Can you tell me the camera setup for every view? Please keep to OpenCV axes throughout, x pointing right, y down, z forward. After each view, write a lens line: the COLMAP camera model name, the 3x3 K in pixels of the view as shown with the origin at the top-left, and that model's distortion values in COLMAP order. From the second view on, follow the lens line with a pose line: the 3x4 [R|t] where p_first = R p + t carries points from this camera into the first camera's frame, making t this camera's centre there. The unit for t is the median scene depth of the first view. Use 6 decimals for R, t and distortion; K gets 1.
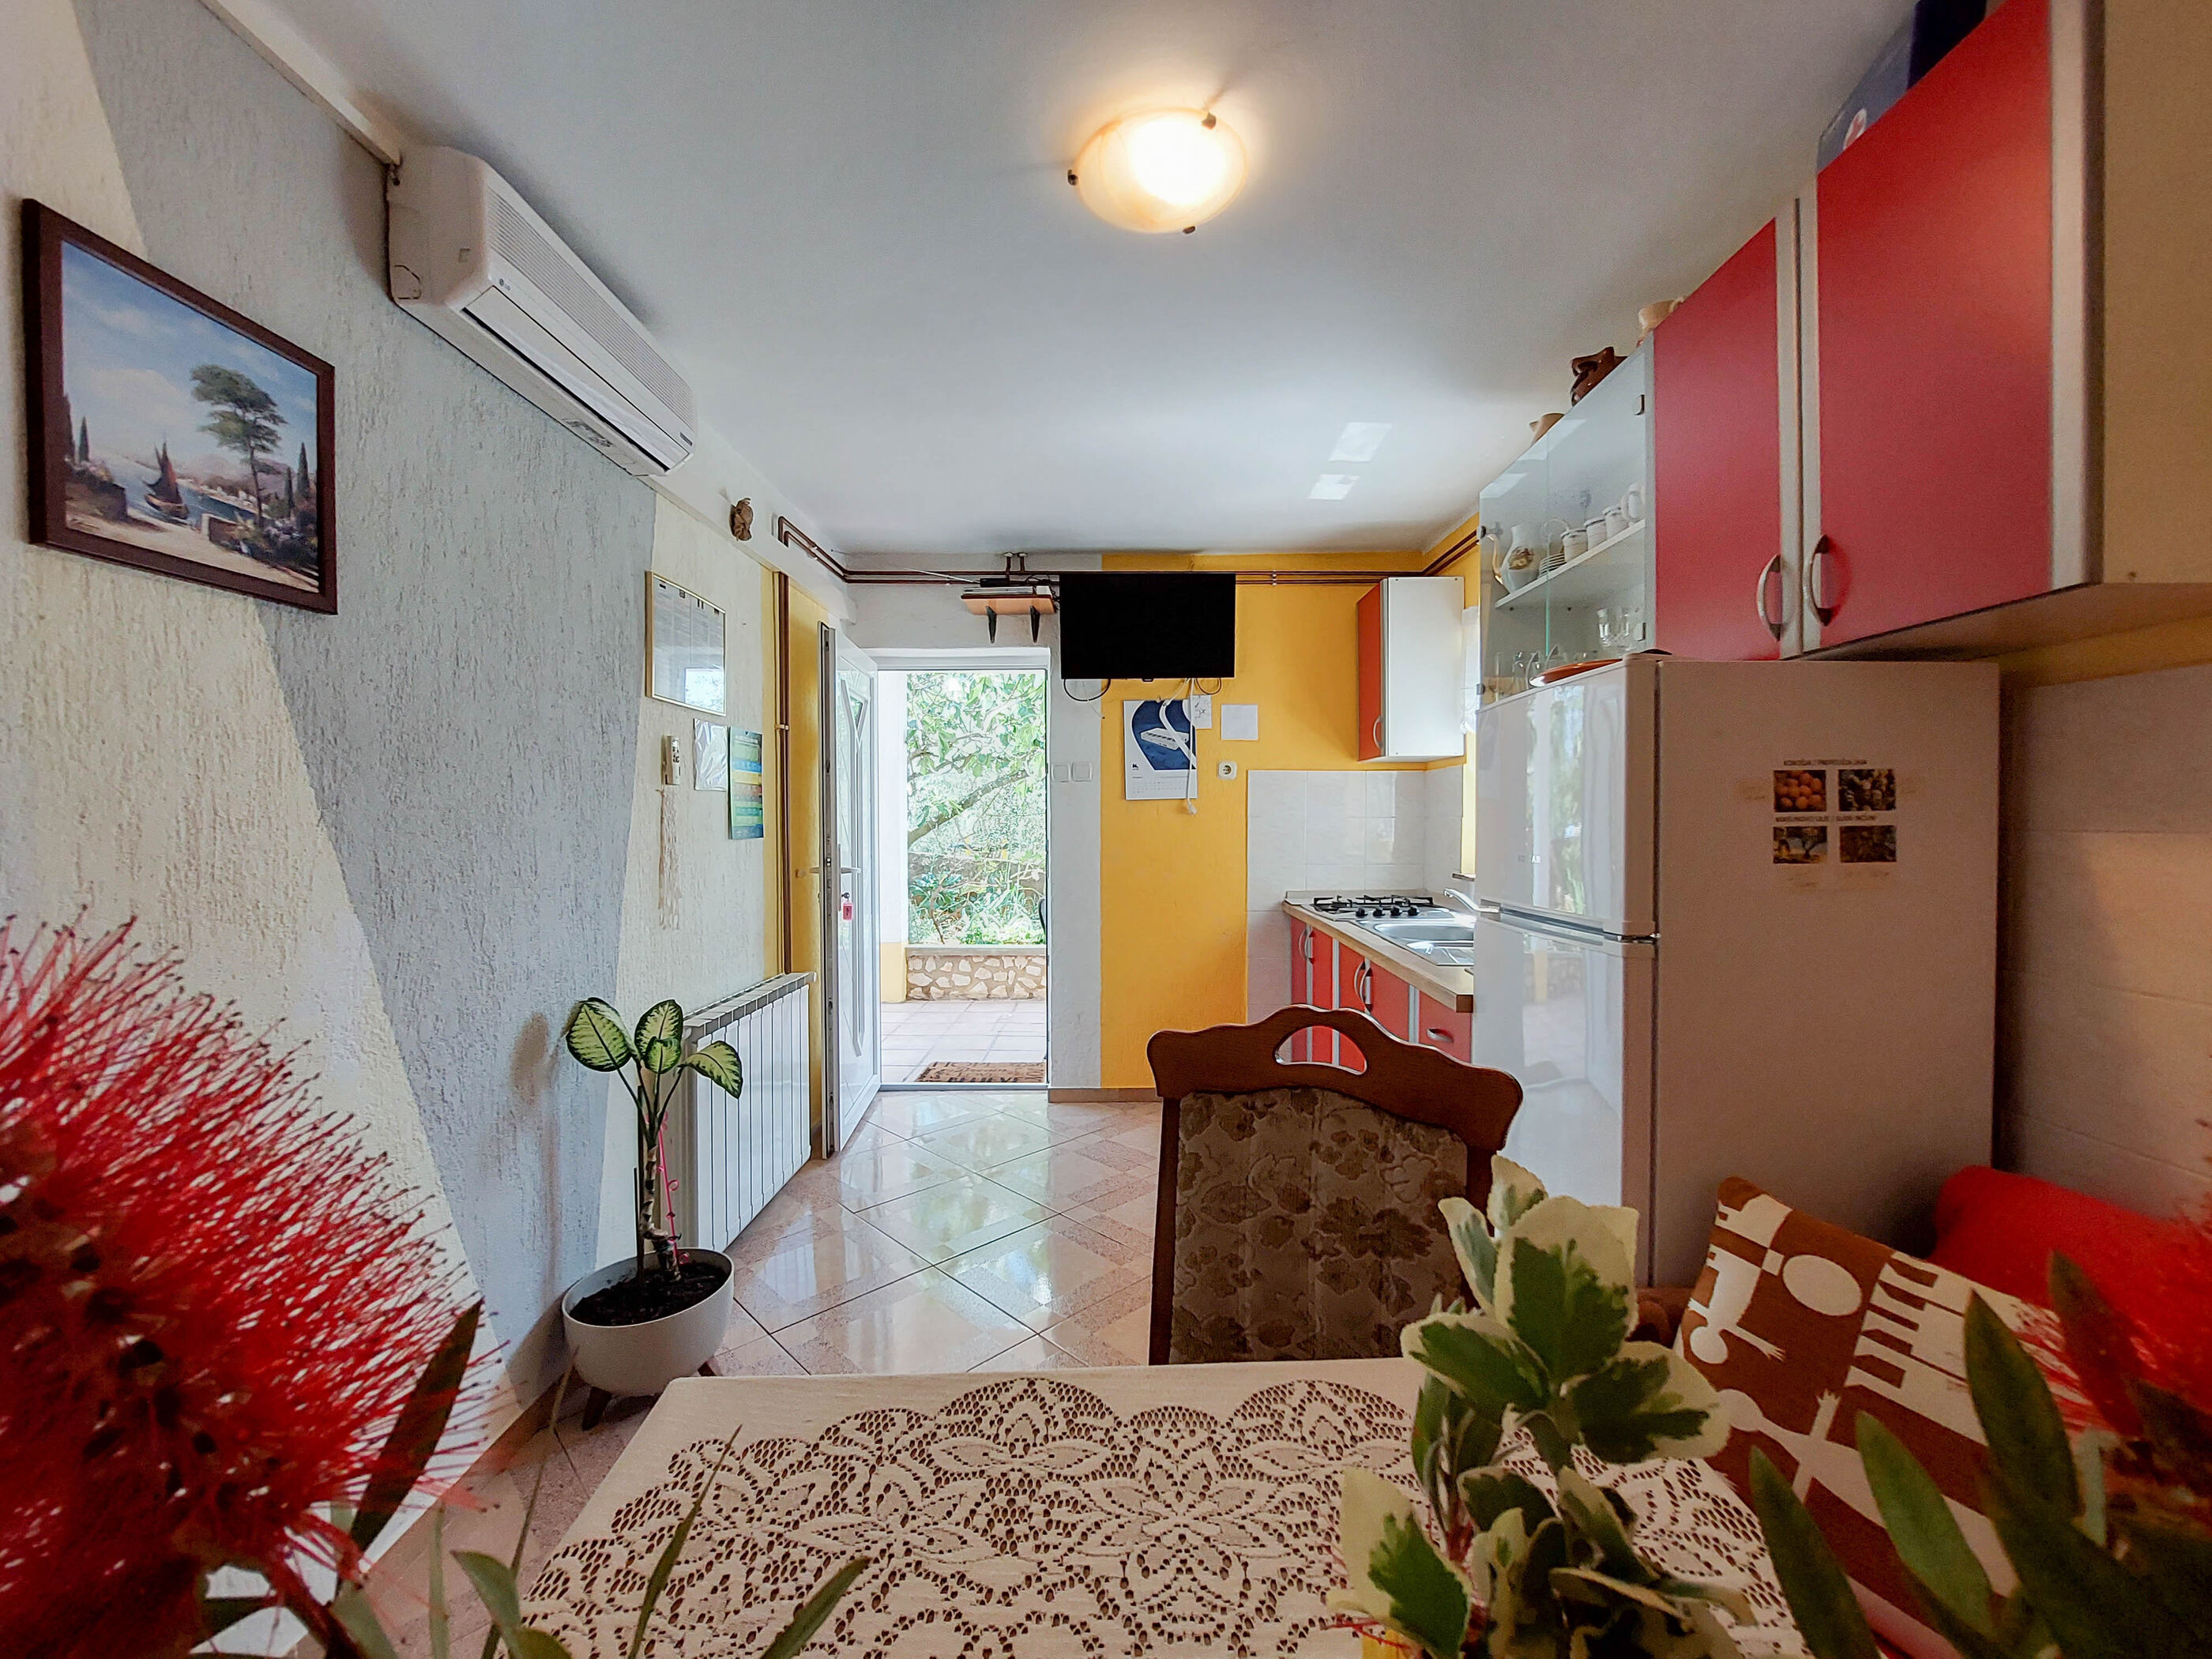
lens RADIAL K [[909.7, 0, 1104.9], [0, 909.7, 832.1], [0, 0, 1]] dist [-0.016041, -0.000803]
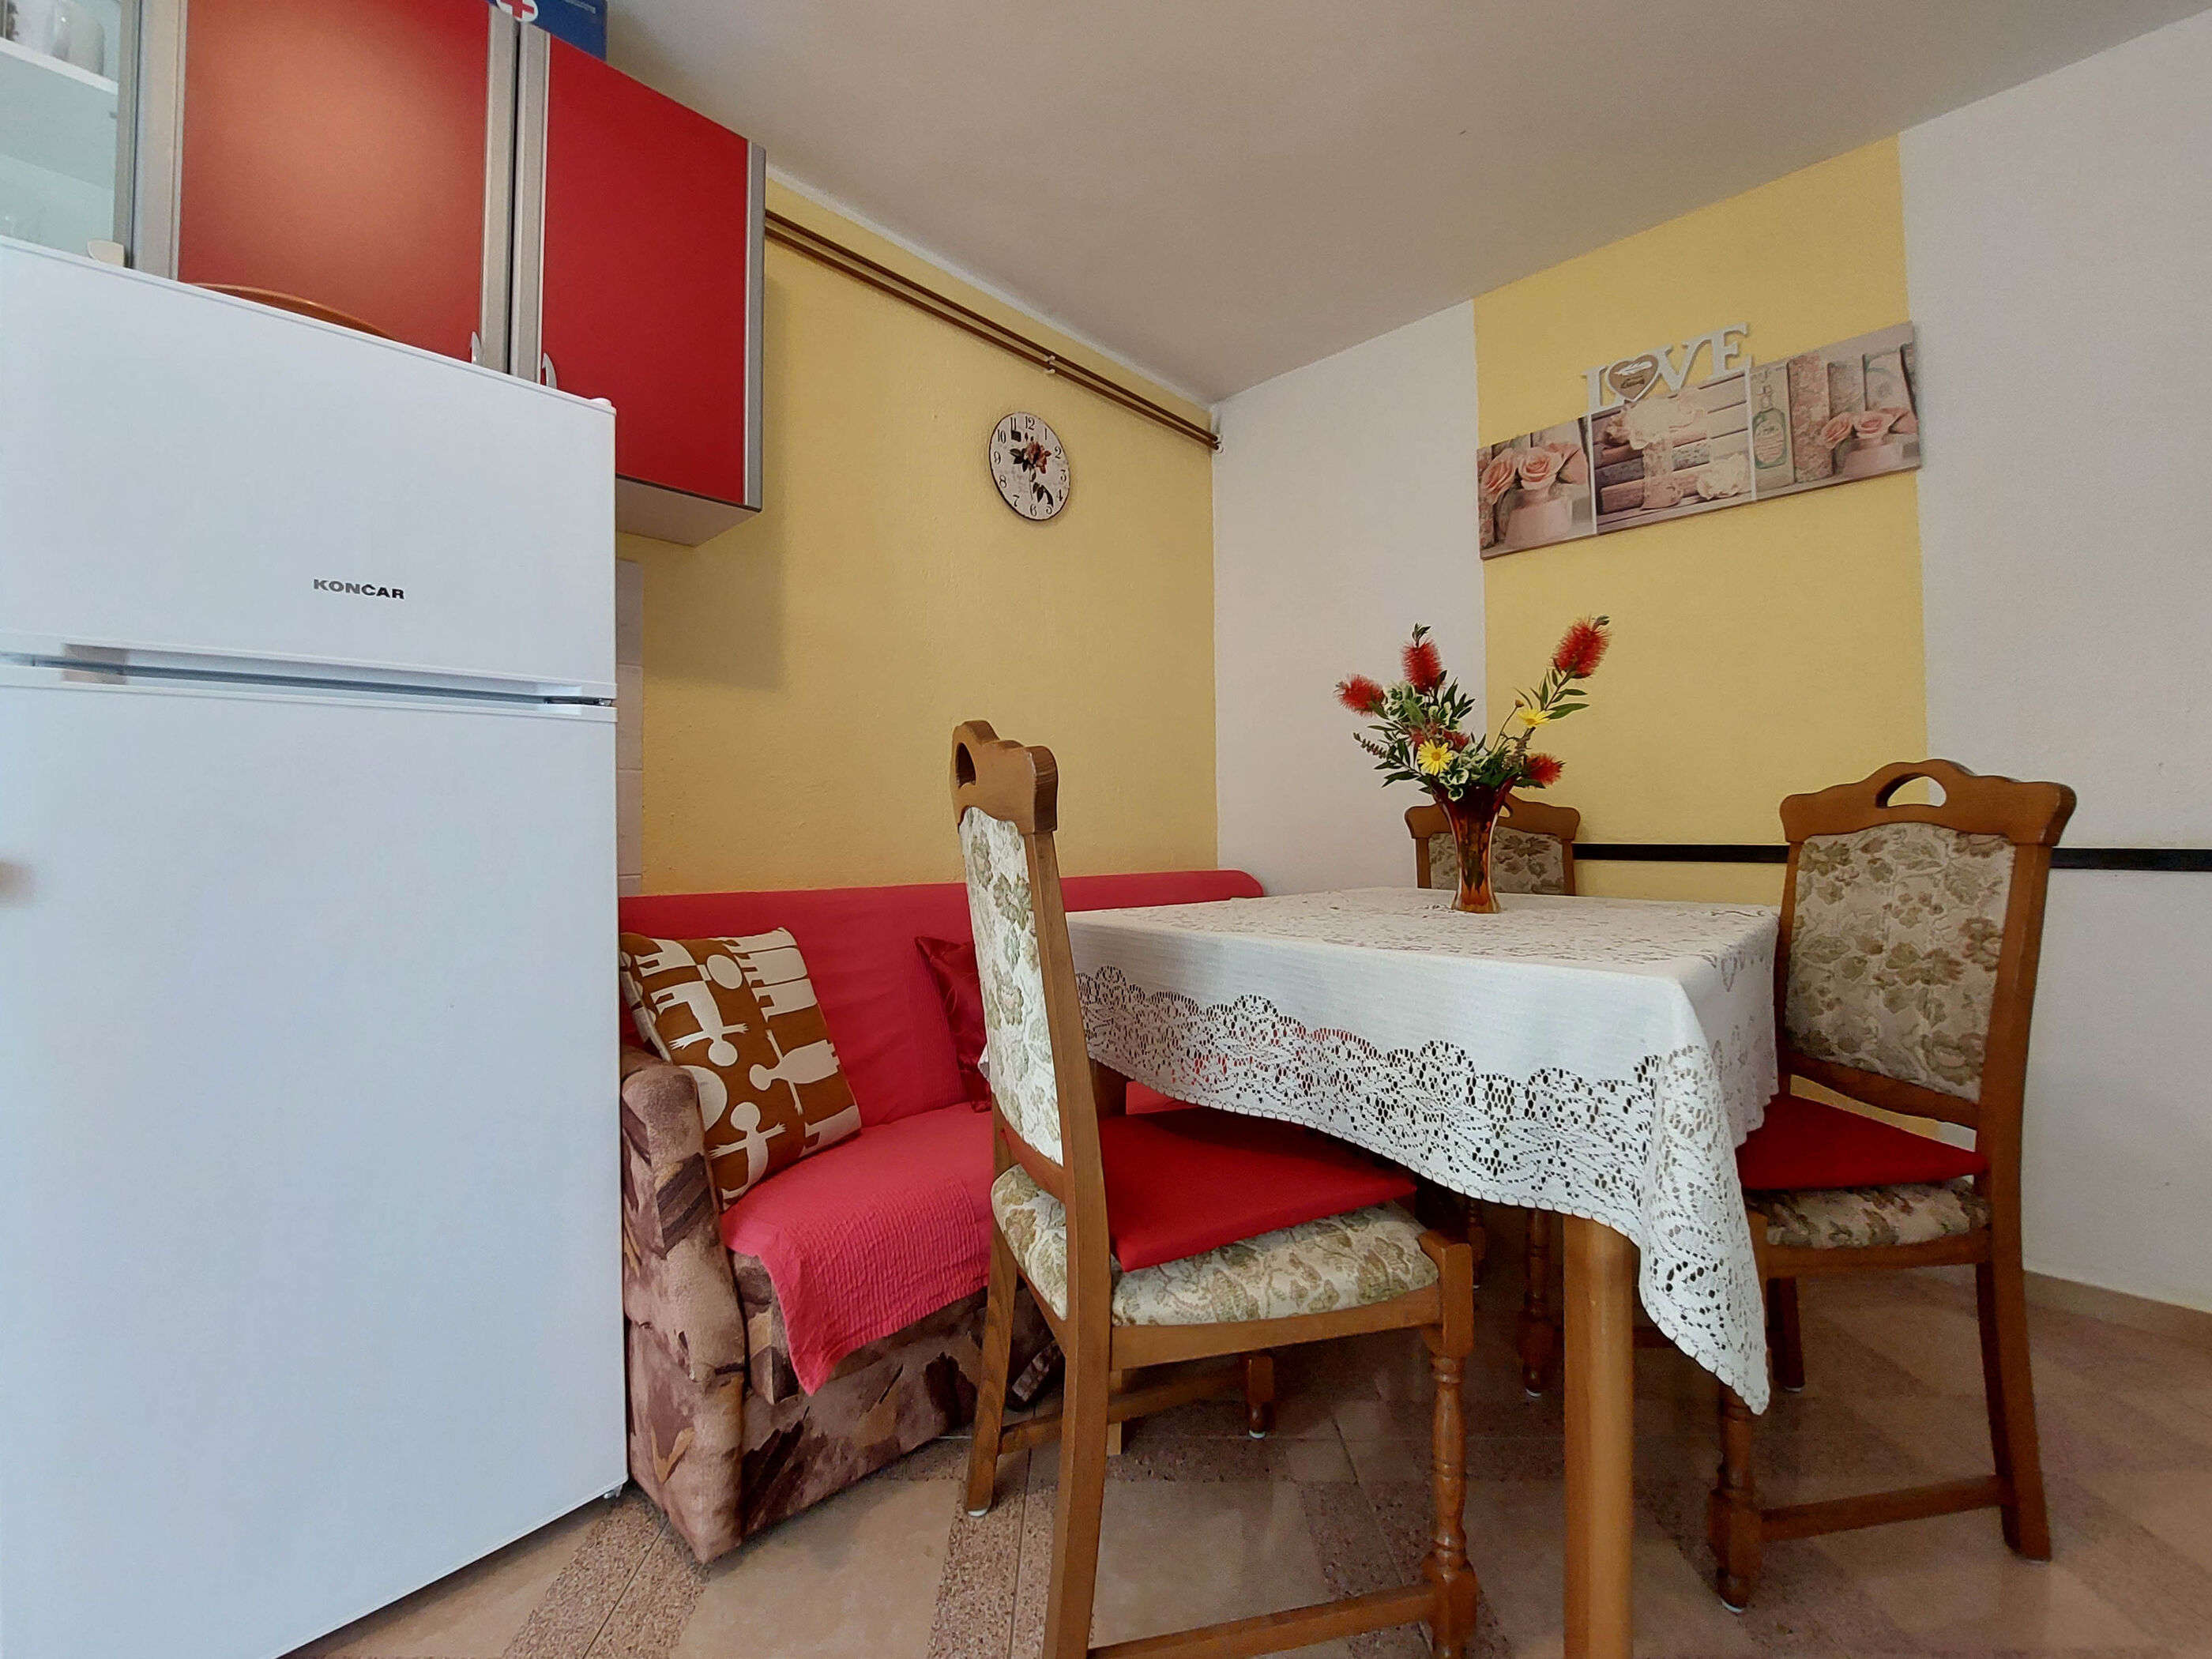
lens RADIAL K [[901.1, 0, 1098.5], [0, 901.1, 809.4], [0, 0, 1]] dist [0.001886, -0.014924]
pose [[-0.729466, 0.021766, 0.683670, -0.388978], [0.020777, 0.999737, -0.009660, 0.231172], [-0.683701, 0.007157, -0.729727, 1.242248]]
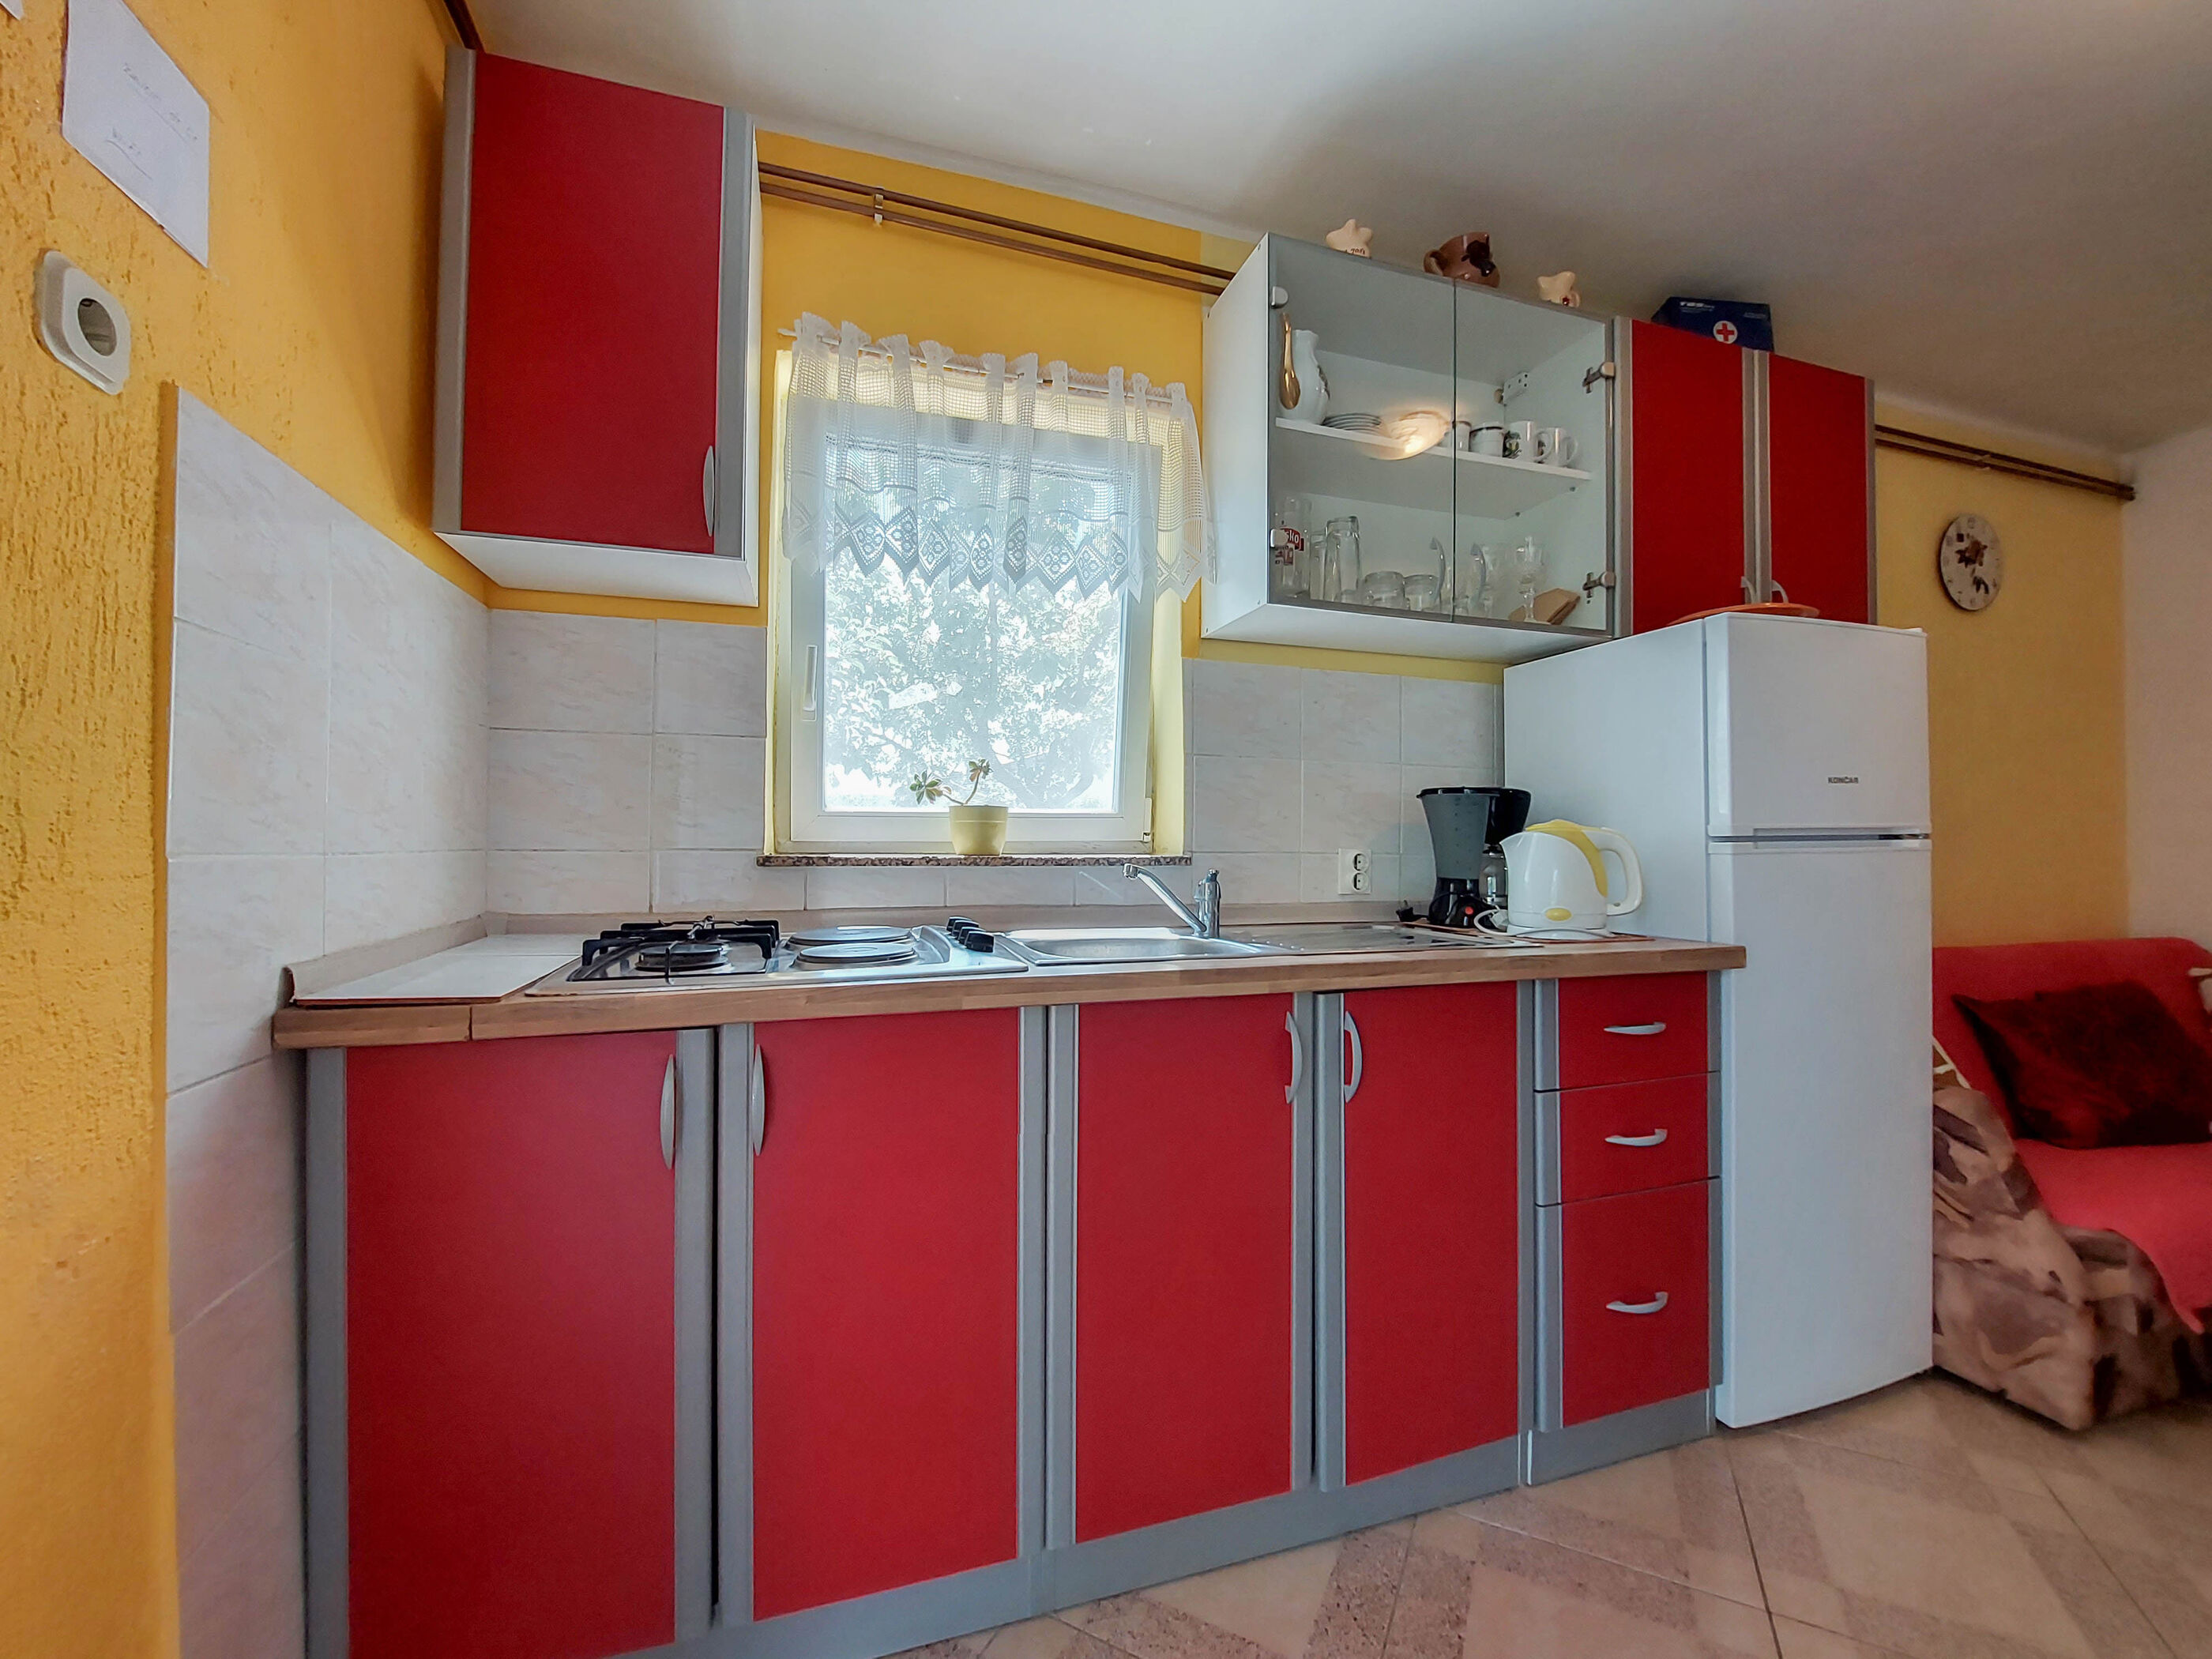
lens RADIAL K [[879.5, 0, 1105.7], [0, 879.5, 836.3], [0, 0, 1]] dist [-0.013346, -0.000504]
pose [[-0.326919, 0.005675, 0.945035, -0.233847], [0.015095, 0.999886, -0.000783, 0.092847], [-0.944932, 0.014009, -0.326968, 2.432005]]
